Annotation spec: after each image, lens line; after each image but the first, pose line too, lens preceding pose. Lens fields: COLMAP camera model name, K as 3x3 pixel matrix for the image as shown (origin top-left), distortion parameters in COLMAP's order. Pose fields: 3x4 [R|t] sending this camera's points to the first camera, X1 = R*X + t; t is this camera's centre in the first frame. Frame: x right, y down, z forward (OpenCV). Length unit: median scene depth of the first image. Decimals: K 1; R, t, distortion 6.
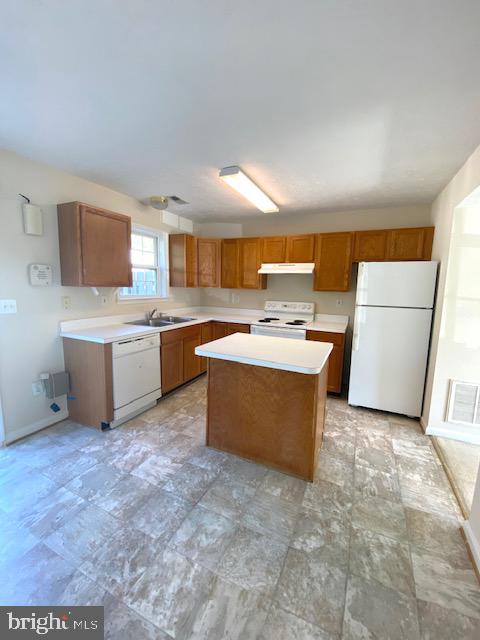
lens RADIAL K [[270.9, 0, 240.0], [0, 270.9, 320.0], [0, 0, 1]] dist [0.001039, -0.000342]
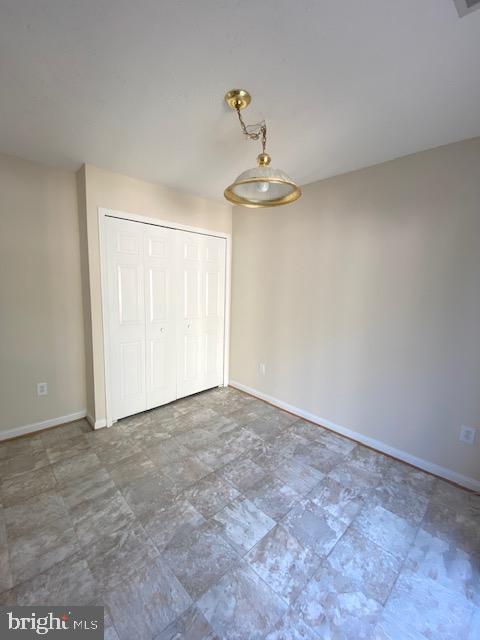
lens RADIAL K [[270.9, 0, 240.0], [0, 270.9, 320.0], [0, 0, 1]] dist [0.001039, -0.000342]
pose [[-0.938146, -0.087538, 0.334992, -0.573203], [0.001052, 0.966787, 0.255580, -0.249130], [-0.346239, 0.240123, -0.906895, 1.784773]]
